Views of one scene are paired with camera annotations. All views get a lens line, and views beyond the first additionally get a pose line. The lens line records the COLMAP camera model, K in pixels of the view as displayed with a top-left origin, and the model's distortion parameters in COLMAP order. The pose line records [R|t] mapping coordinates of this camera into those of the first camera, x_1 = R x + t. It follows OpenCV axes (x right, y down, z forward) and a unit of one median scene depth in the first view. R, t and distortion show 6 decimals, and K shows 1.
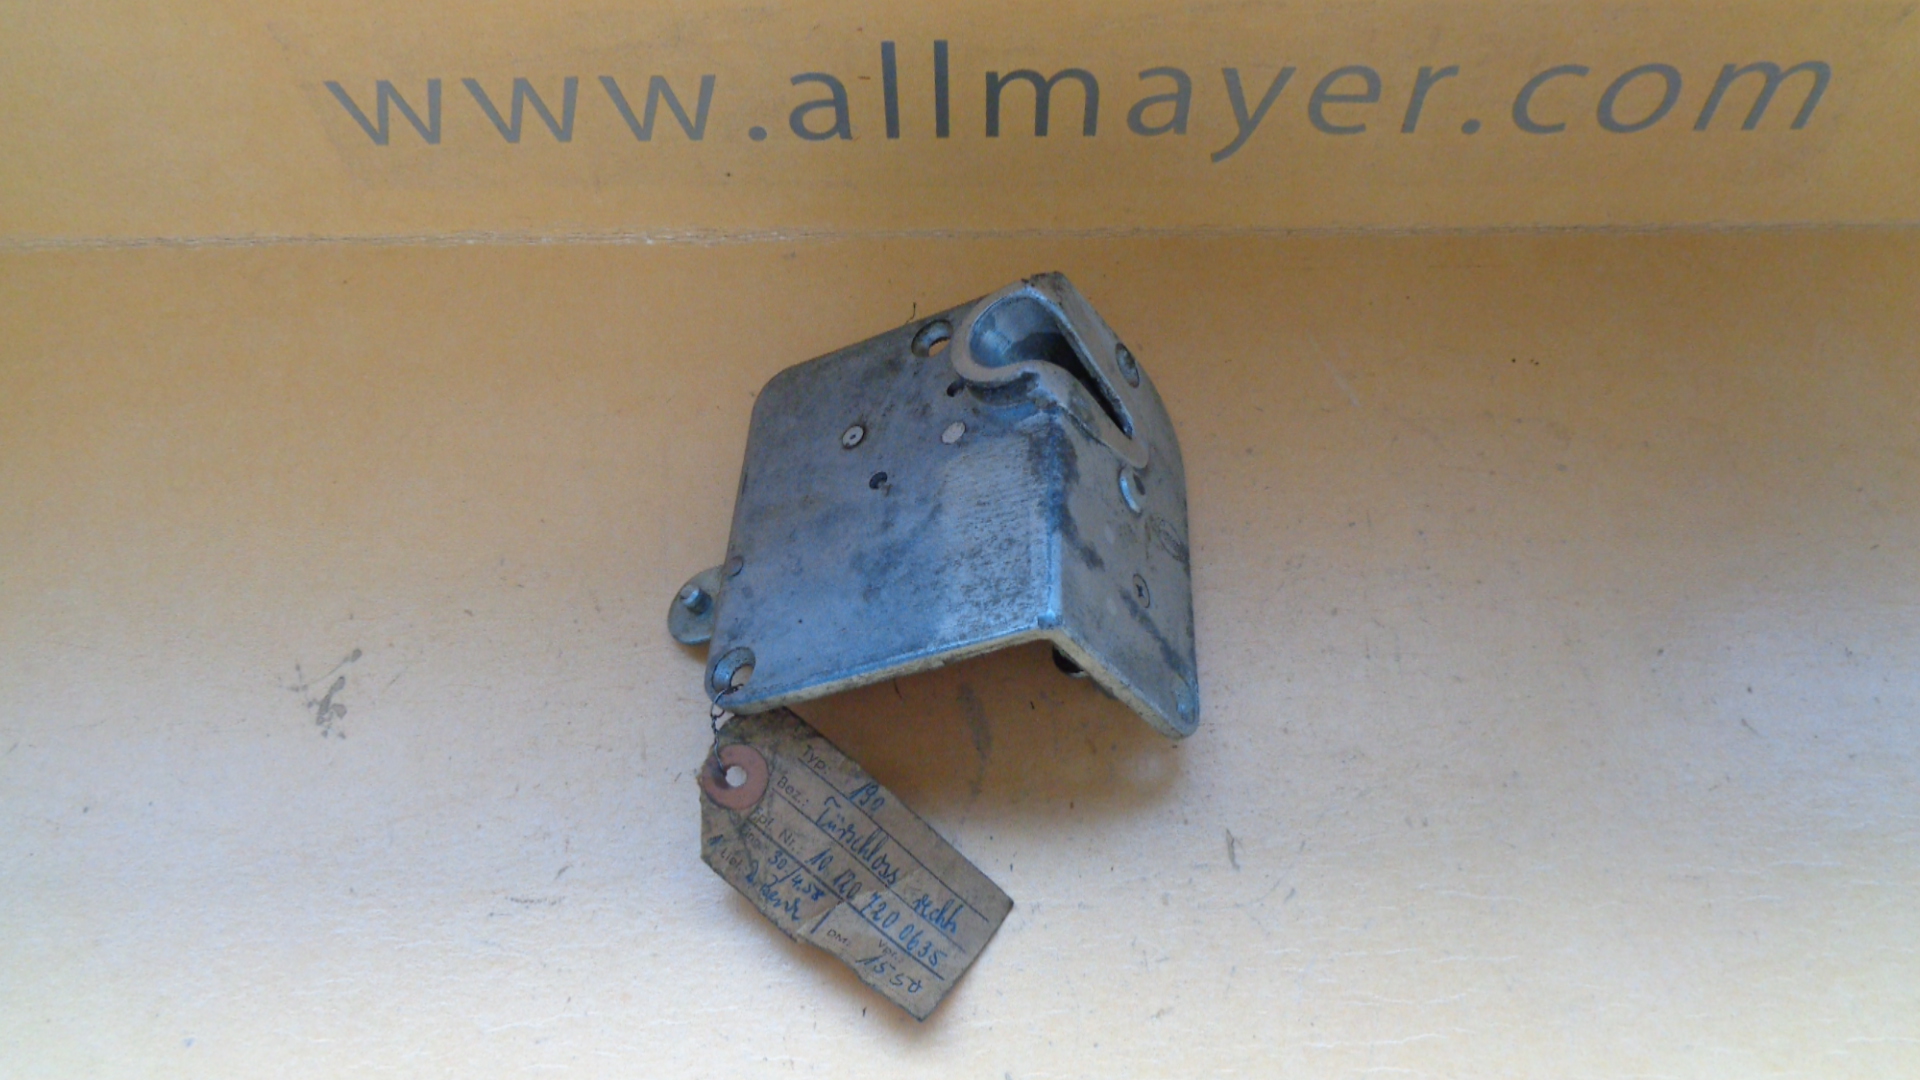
lens RADIAL K [[1506.3, 0, 950.9], [0, 1506.3, 536.6], [0, 0, 1]] dist [-0.005149, 0.001479]
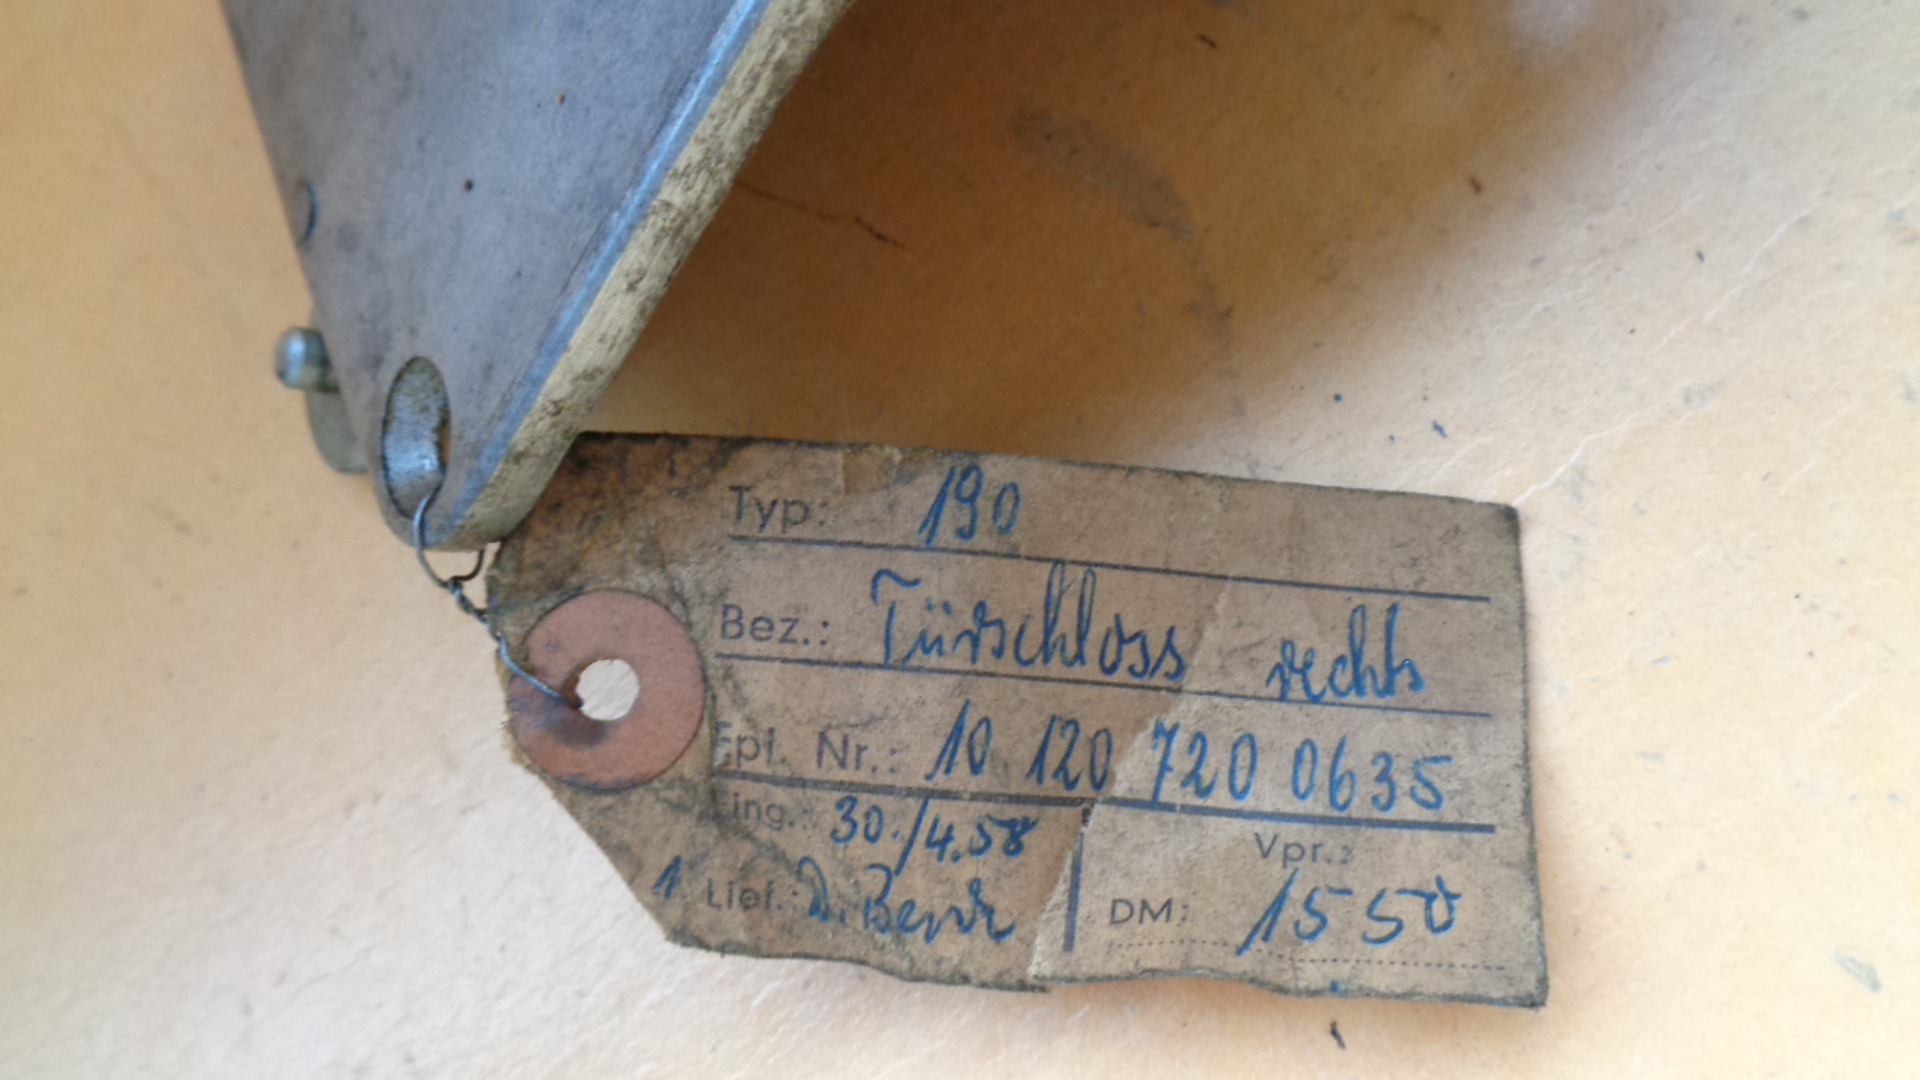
lens RADIAL K [[1506.3, 0, 961.8], [0, 1506.3, 542.5], [0, 0, 1]] dist [-0.005149, 0.001479]
pose [[0.811032, -0.576397, -0.099968, -0.028542], [0.584944, 0.796627, 0.152402, 0.129234], [-0.008207, -0.182078, 0.983250, 0.684162]]
